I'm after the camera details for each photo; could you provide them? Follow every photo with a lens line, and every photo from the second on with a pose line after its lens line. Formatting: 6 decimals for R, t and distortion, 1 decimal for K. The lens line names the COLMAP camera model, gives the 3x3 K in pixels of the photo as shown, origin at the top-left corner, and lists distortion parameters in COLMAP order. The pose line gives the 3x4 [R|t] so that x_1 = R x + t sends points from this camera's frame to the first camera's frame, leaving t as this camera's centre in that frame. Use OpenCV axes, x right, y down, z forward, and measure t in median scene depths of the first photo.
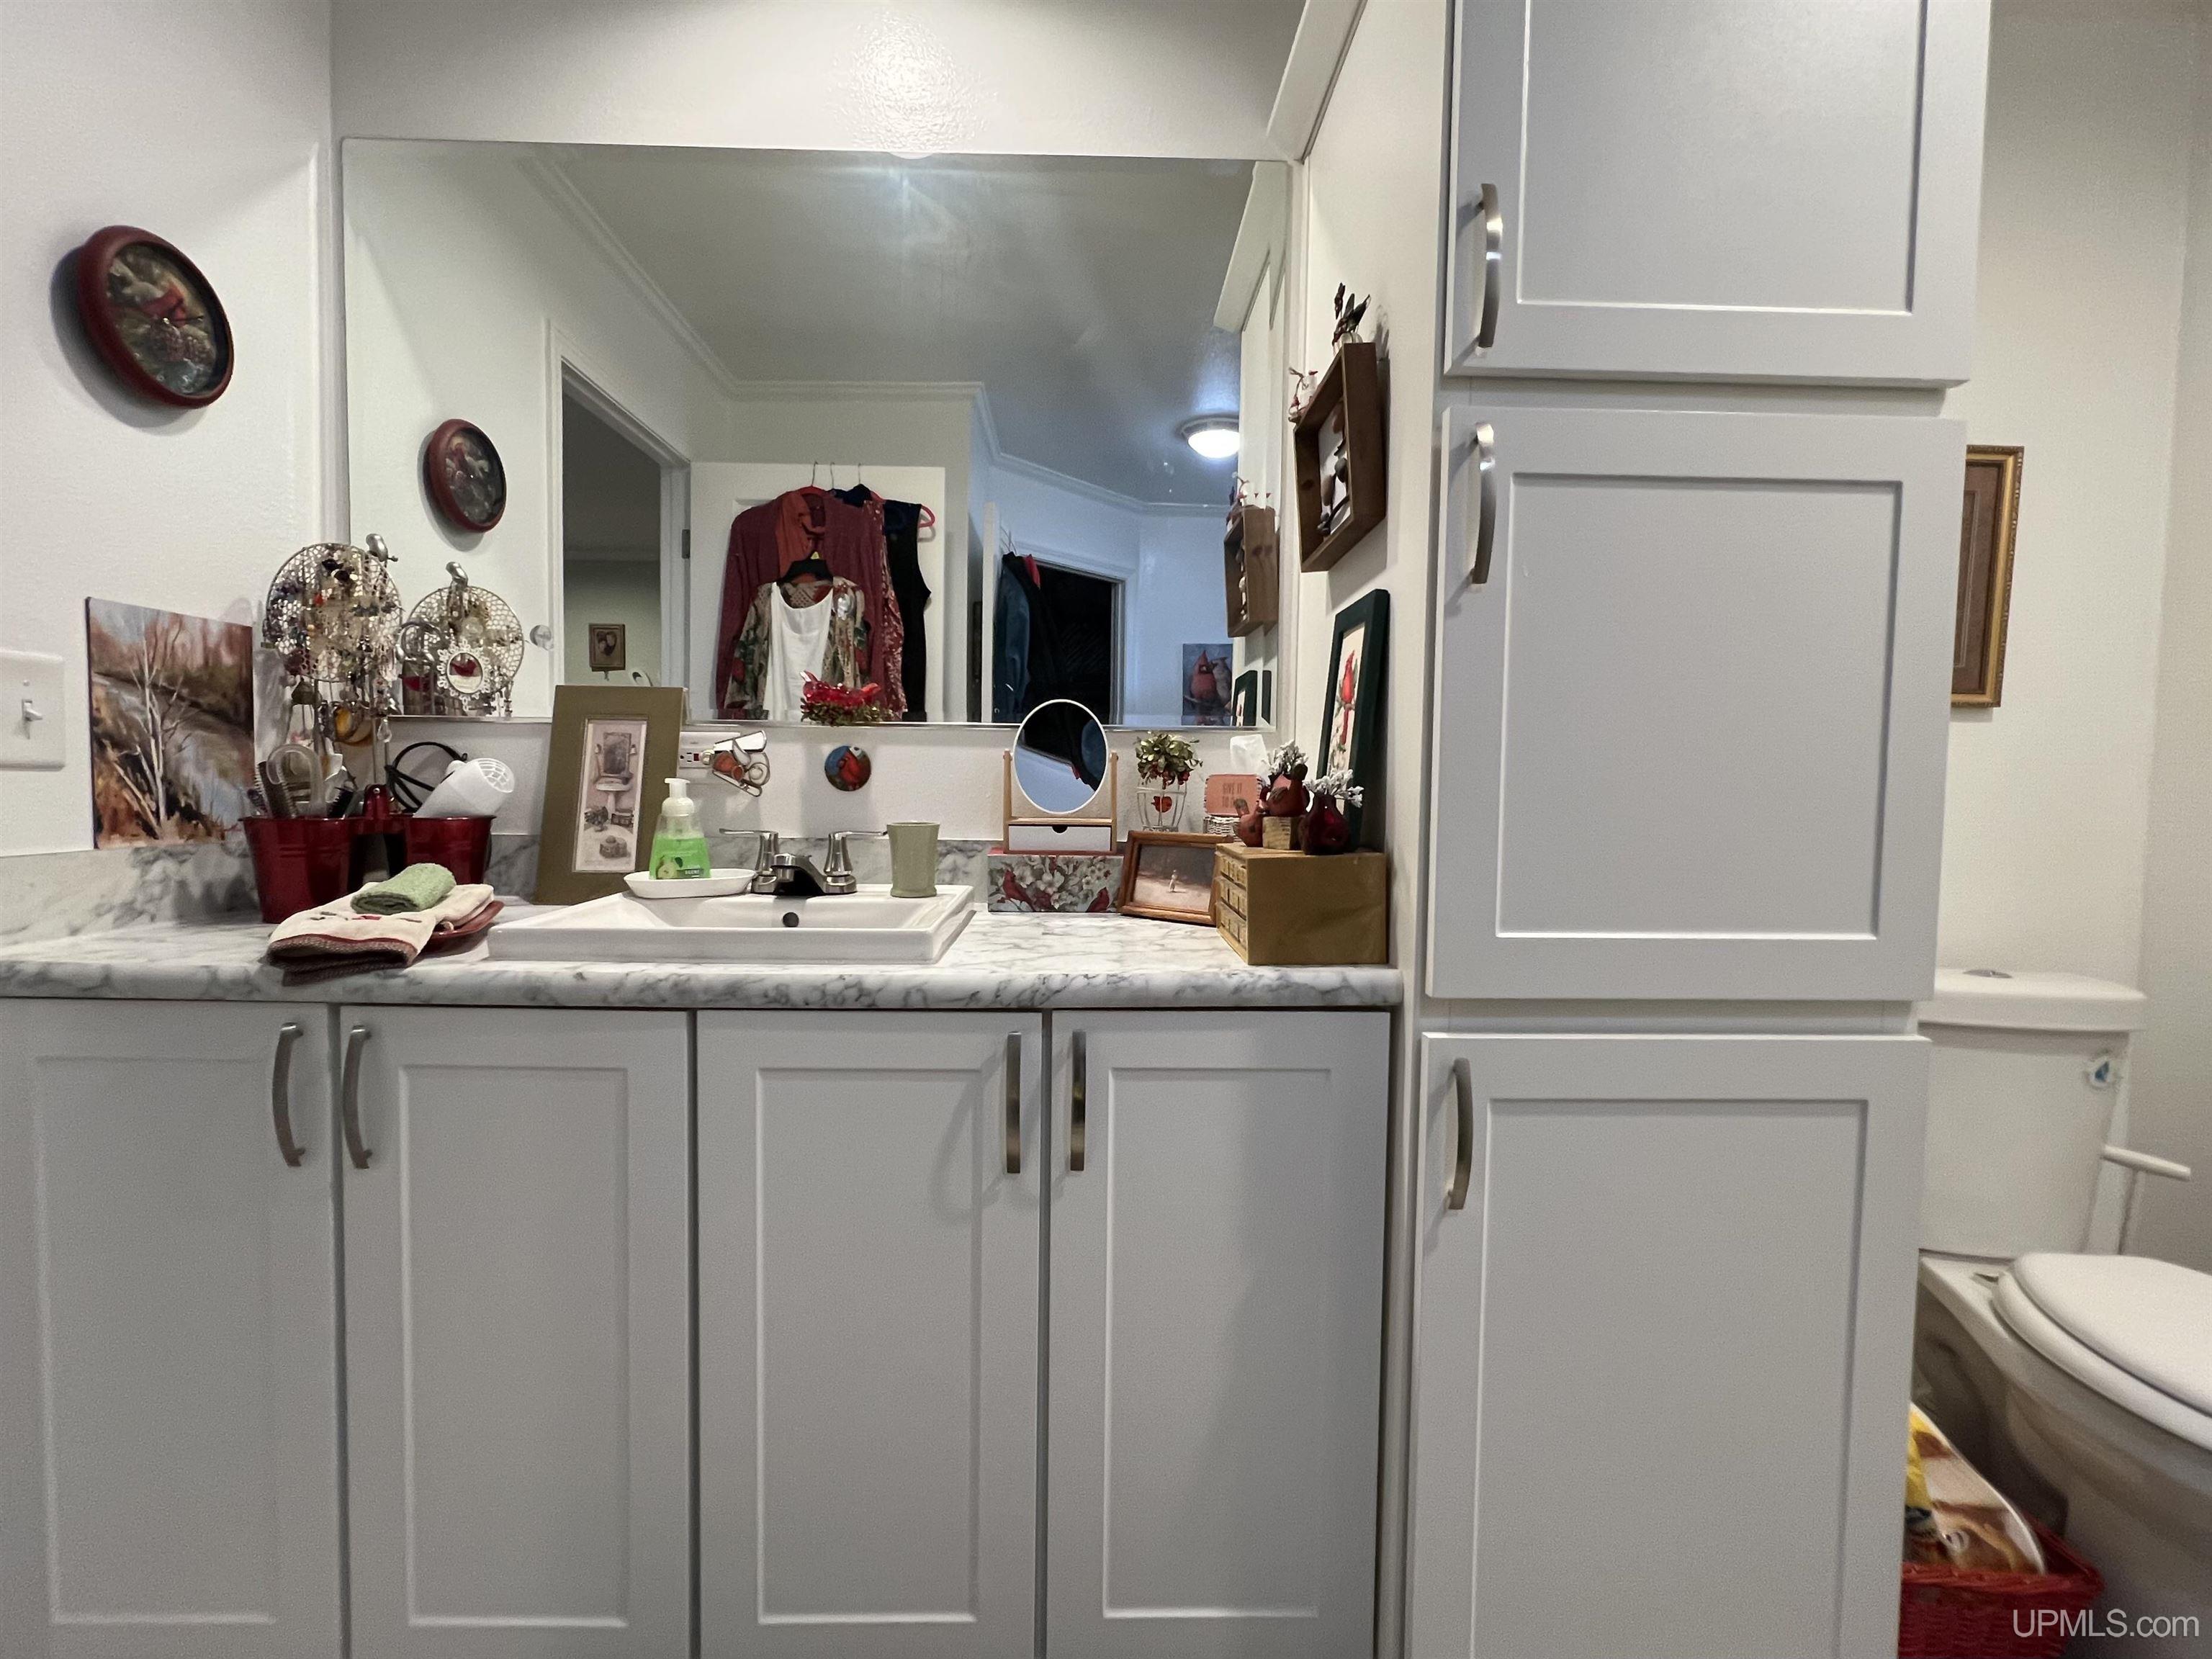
lens RADIAL K [[995.8, 0, 1148.3], [0, 995.8, 831.1], [0, 0, 1]] dist [0.001377, 0.001045]
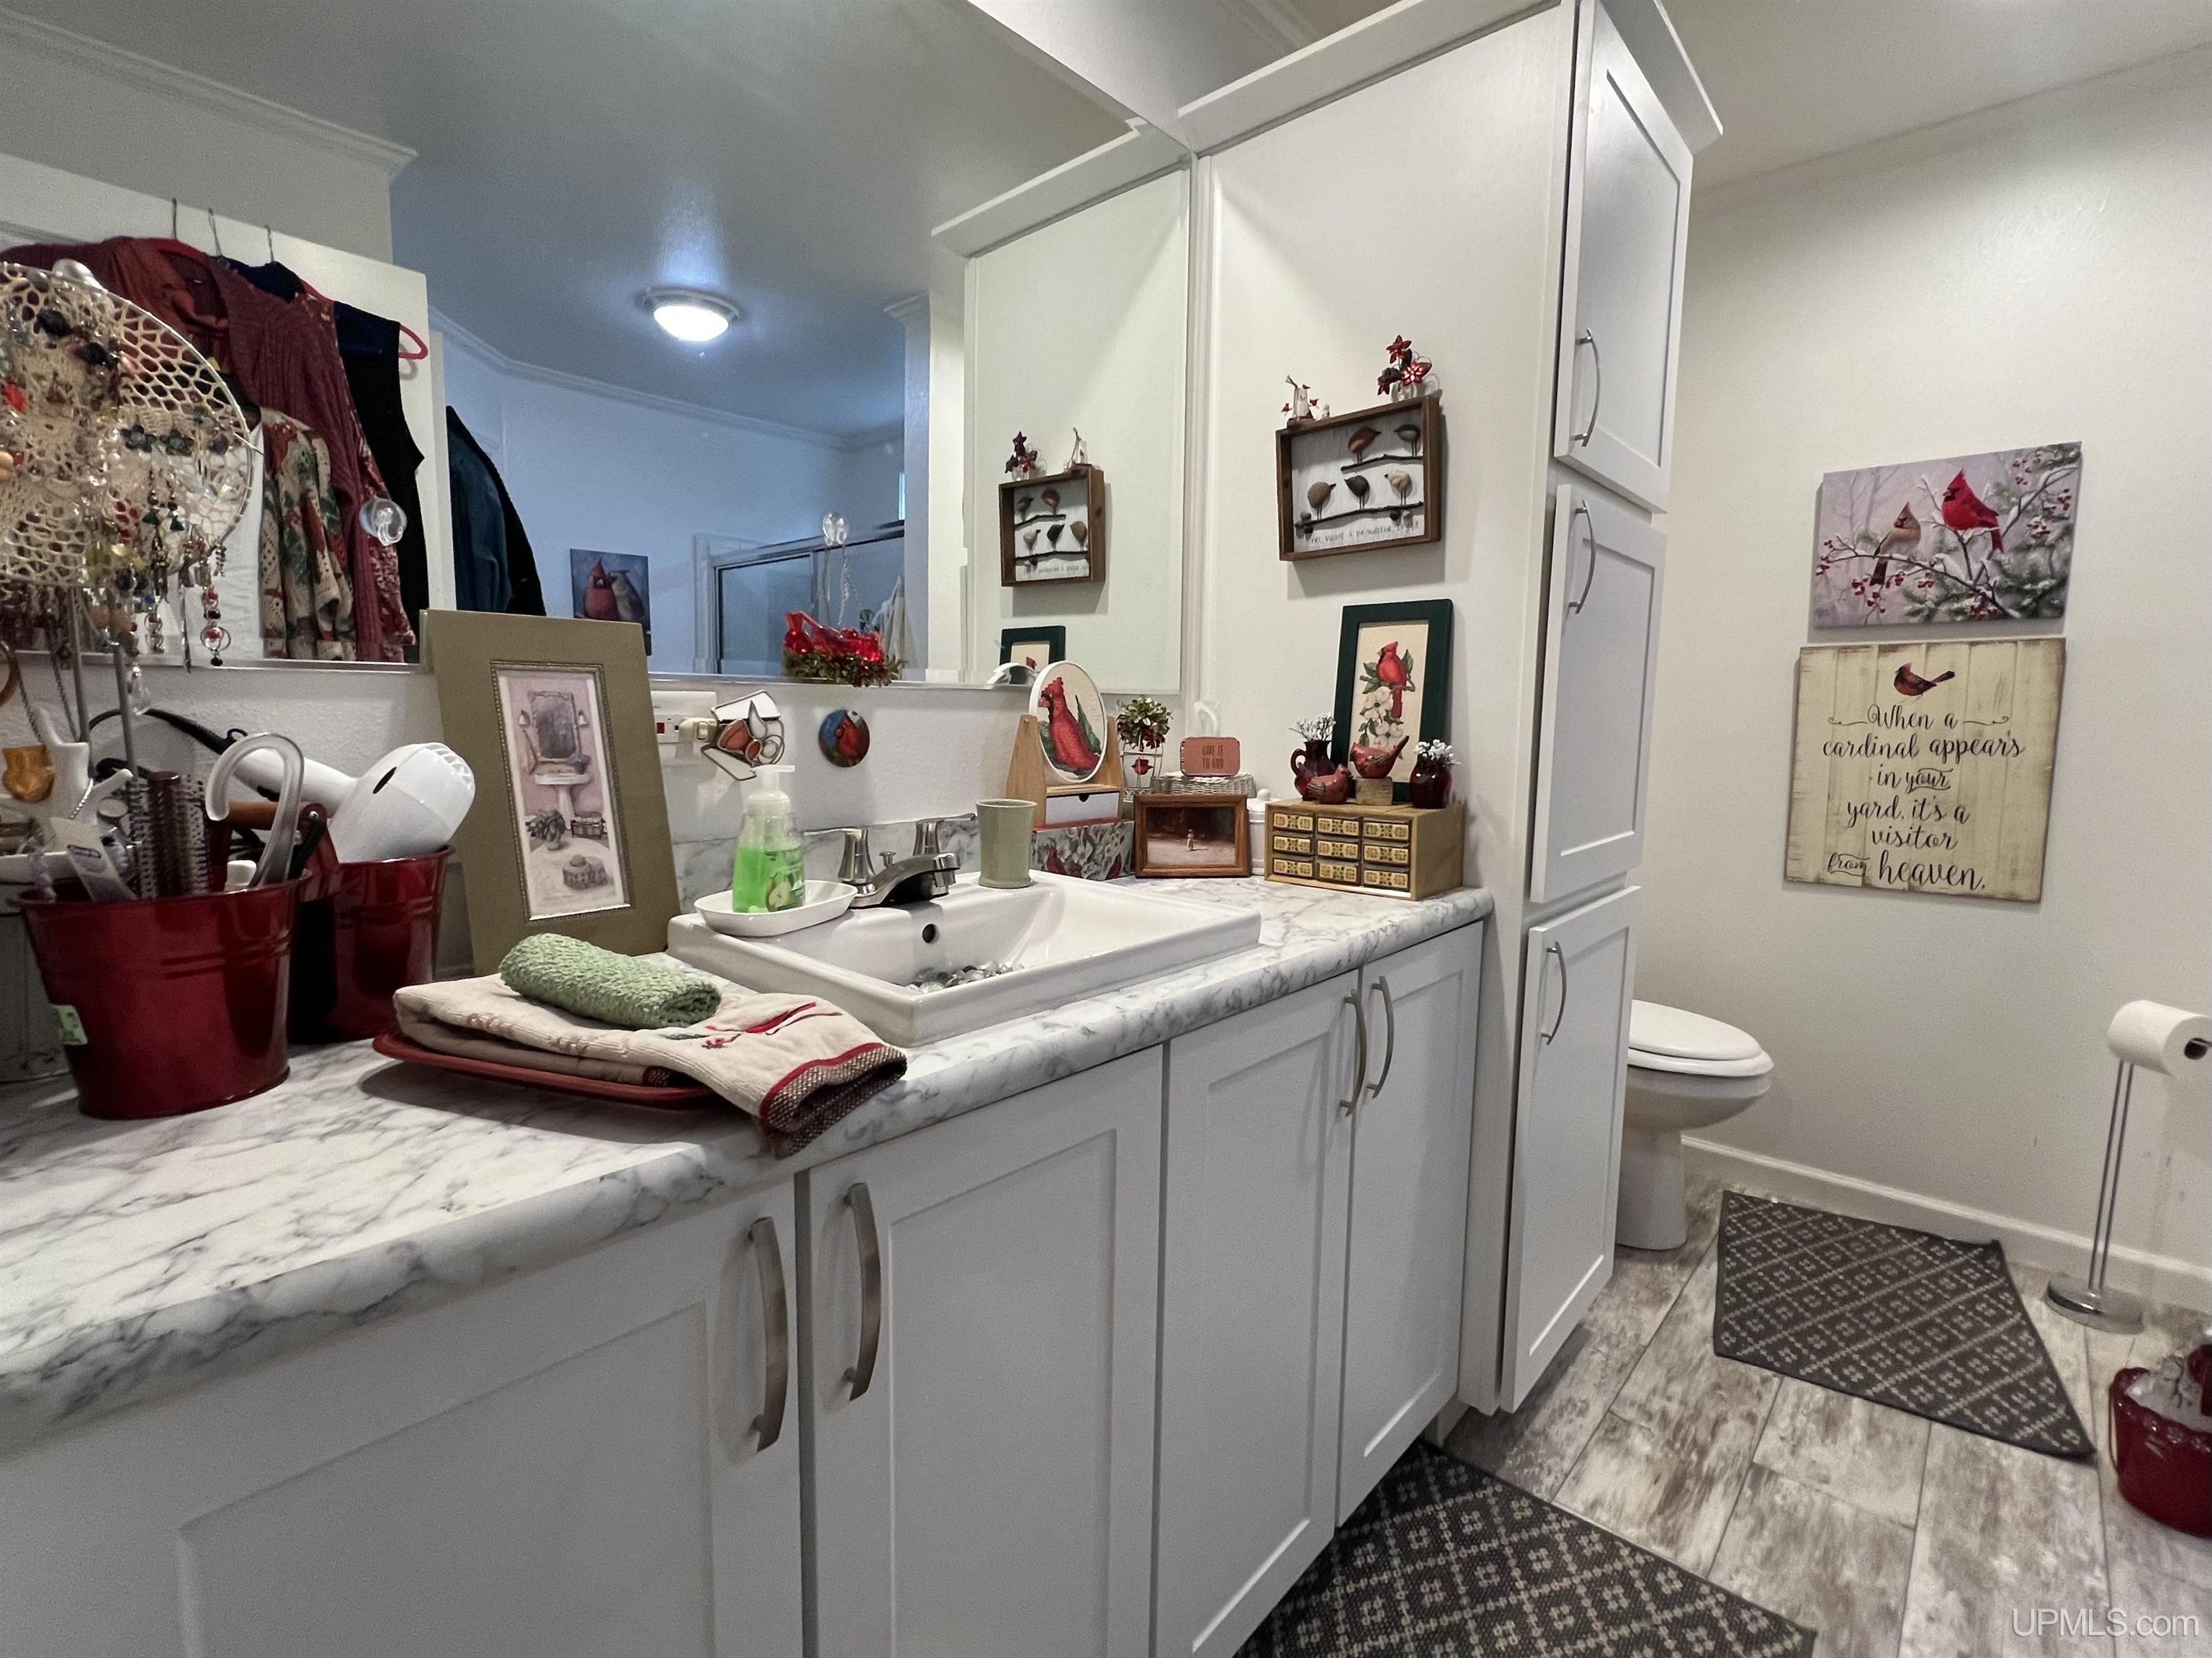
lens RADIAL K [[995.7, 0, 1146.2], [0, 995.7, 827.7], [0, 0, 1]] dist [0.001377, 0.001045]
pose [[0.686353, -0.088309, 0.721887, -0.746854], [0.033975, 0.995410, 0.089467, -0.057493], [-0.726474, -0.036880, 0.686203, 0.292147]]
